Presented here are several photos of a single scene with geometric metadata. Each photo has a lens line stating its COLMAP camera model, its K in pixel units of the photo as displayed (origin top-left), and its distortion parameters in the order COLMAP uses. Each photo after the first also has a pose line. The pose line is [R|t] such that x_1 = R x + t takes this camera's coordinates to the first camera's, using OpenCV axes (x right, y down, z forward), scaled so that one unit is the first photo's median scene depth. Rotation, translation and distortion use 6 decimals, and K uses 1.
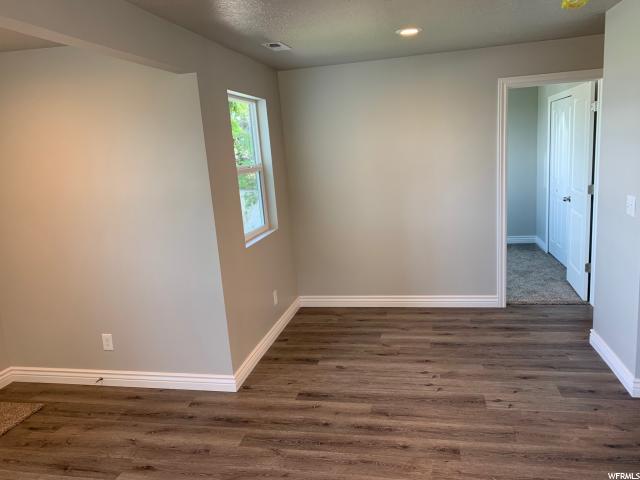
lens RADIAL K [[489.0, 0, 313.0], [0, 489.0, 237.6], [0, 0, 1]] dist [0.026610, -0.008133]
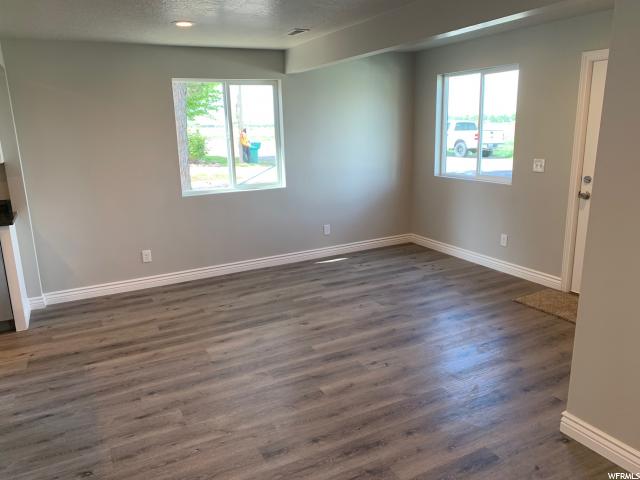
lens RADIAL K [[489.0, 0, 313.0], [0, 489.0, 237.6], [0, 0, 1]] dist [0.026610, -0.008133]
pose [[-0.769712, 0.235531, -0.593353, 0.667415], [-0.024600, 0.917818, 0.396239, -0.319355], [0.637917, 0.319586, -0.700662, 1.546699]]
